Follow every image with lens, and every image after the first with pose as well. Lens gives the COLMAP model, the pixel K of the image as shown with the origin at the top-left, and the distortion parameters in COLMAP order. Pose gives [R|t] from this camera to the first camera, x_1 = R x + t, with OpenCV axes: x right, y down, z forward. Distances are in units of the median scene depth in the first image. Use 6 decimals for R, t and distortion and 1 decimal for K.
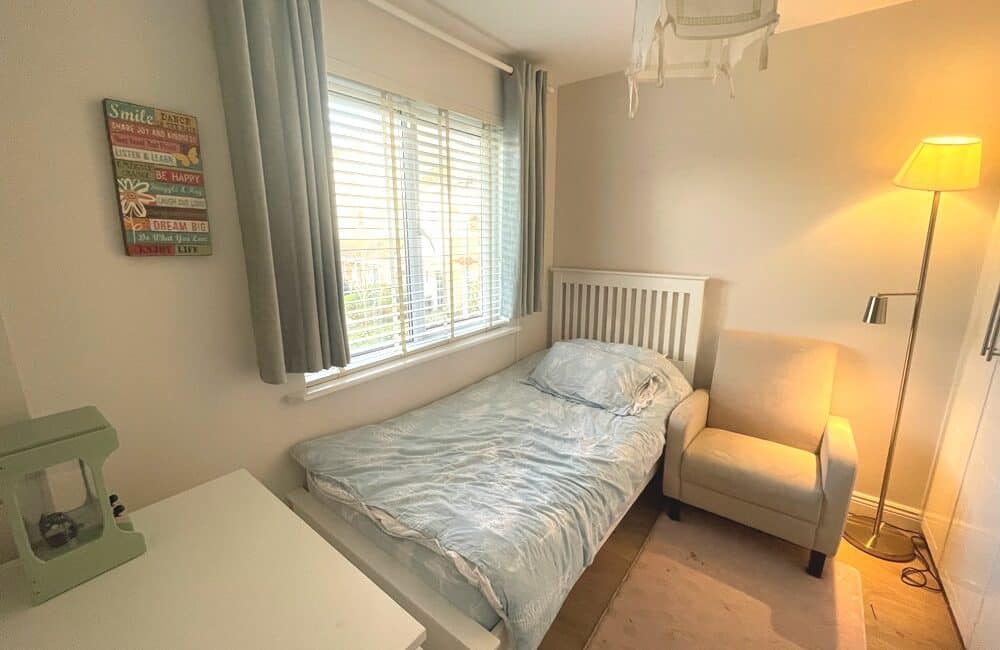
lens RADIAL K [[399.9, 0, 498.3], [0, 399.9, 322.8], [0, 0, 1]] dist [-0.008756, 0.000297]
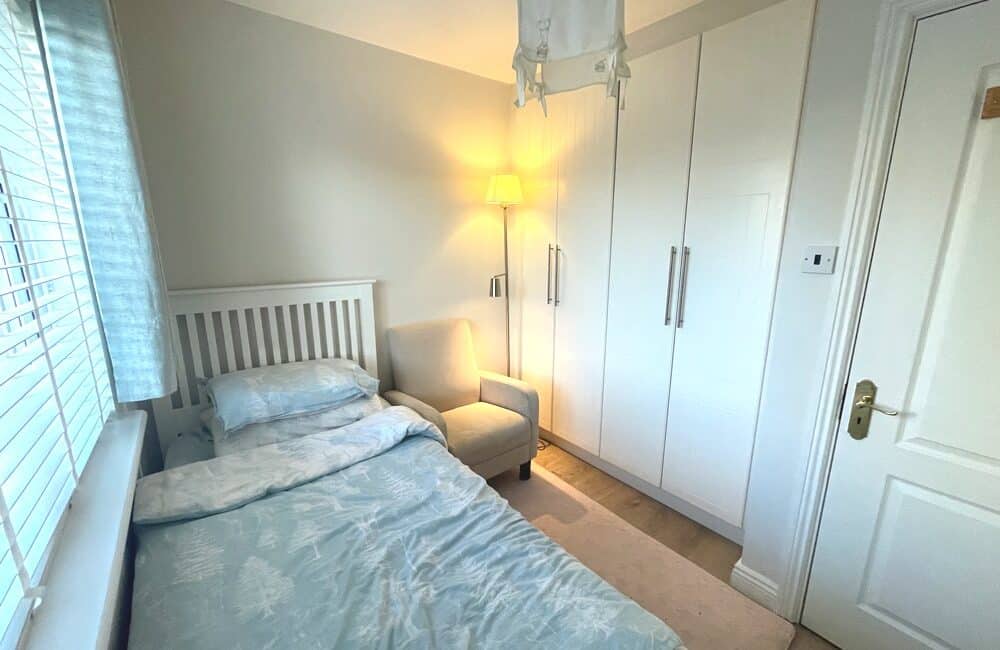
lens RADIAL K [[399.9, 0, 499.7], [0, 399.9, 324.5], [0, 0, 1]] dist [-0.008756, 0.000297]
pose [[0.252985, -0.203589, 0.945807, -0.388066], [0.208744, 0.966068, 0.152115, -0.106255], [-0.944682, 0.158949, 0.286898, 0.513522]]
